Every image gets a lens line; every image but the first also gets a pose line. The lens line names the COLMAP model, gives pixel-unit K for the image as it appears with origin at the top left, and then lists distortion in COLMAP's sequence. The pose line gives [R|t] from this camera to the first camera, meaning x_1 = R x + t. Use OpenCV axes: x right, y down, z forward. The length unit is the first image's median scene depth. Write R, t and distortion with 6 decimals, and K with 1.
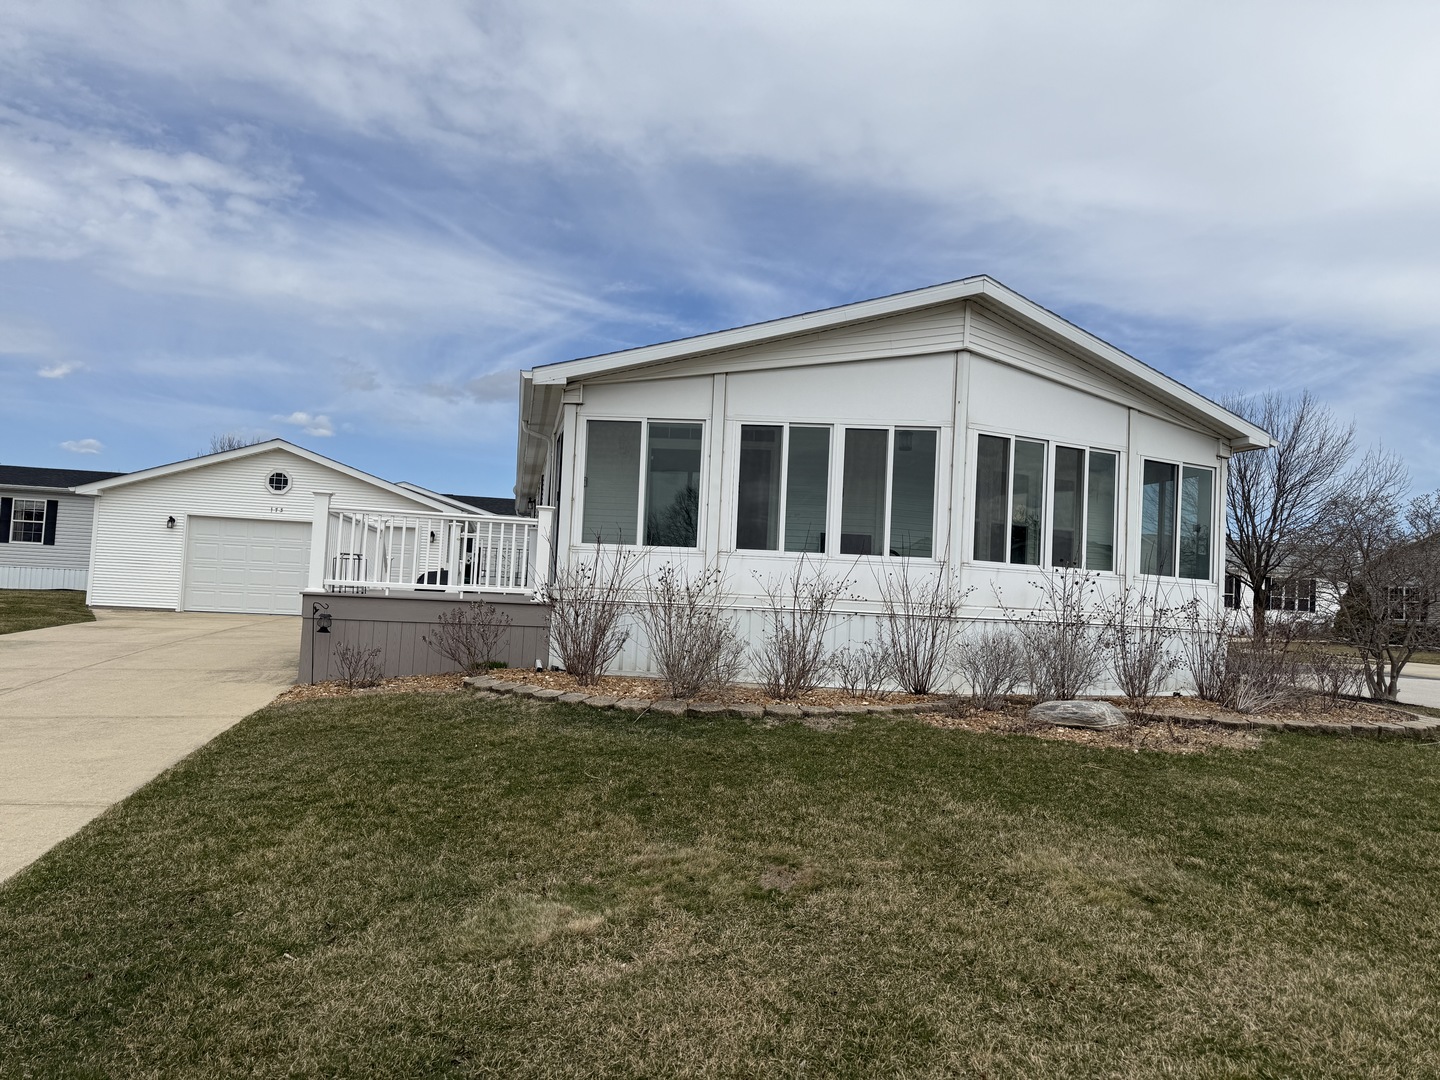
lens RADIAL K [[1017.3, 0, 717.3], [0, 1017.3, 536.9], [0, 0, 1]] dist [0.071476, -0.058477]
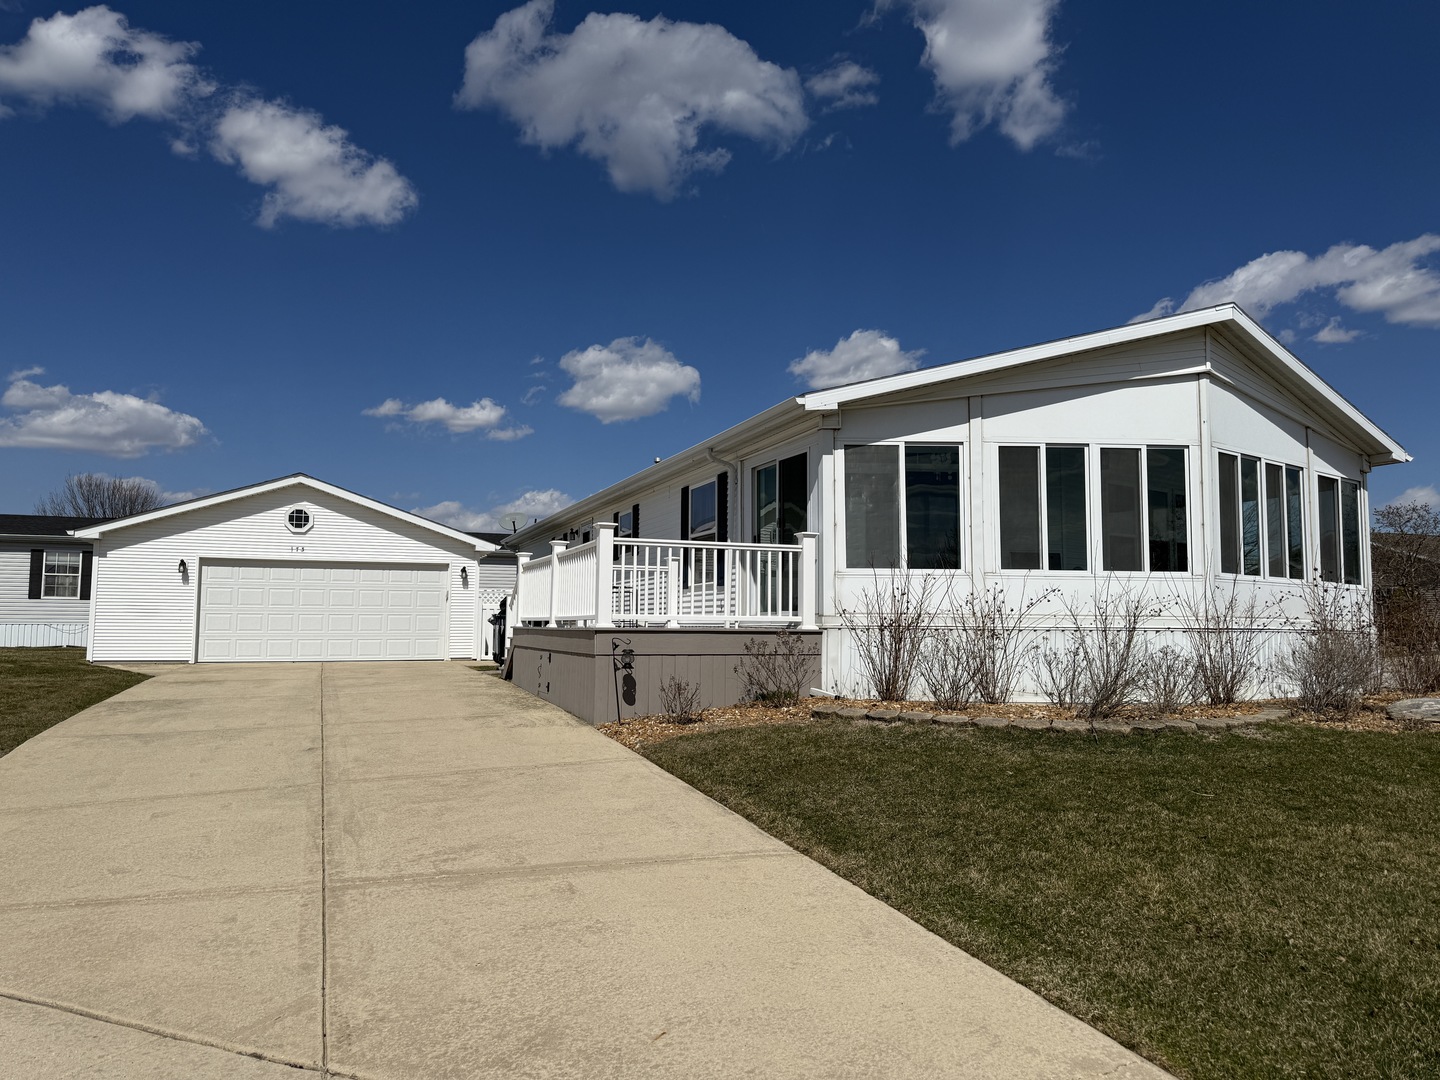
lens RADIAL K [[1017.3, 0, 723.7], [0, 1017.3, 543.1], [0, 0, 1]] dist [0.071476, -0.058477]
pose [[0.986610, -0.028450, 0.160599, -0.405006], [0.031989, 0.999298, -0.019491, -0.002875], [-0.159932, 0.024368, 0.986827, 0.040655]]
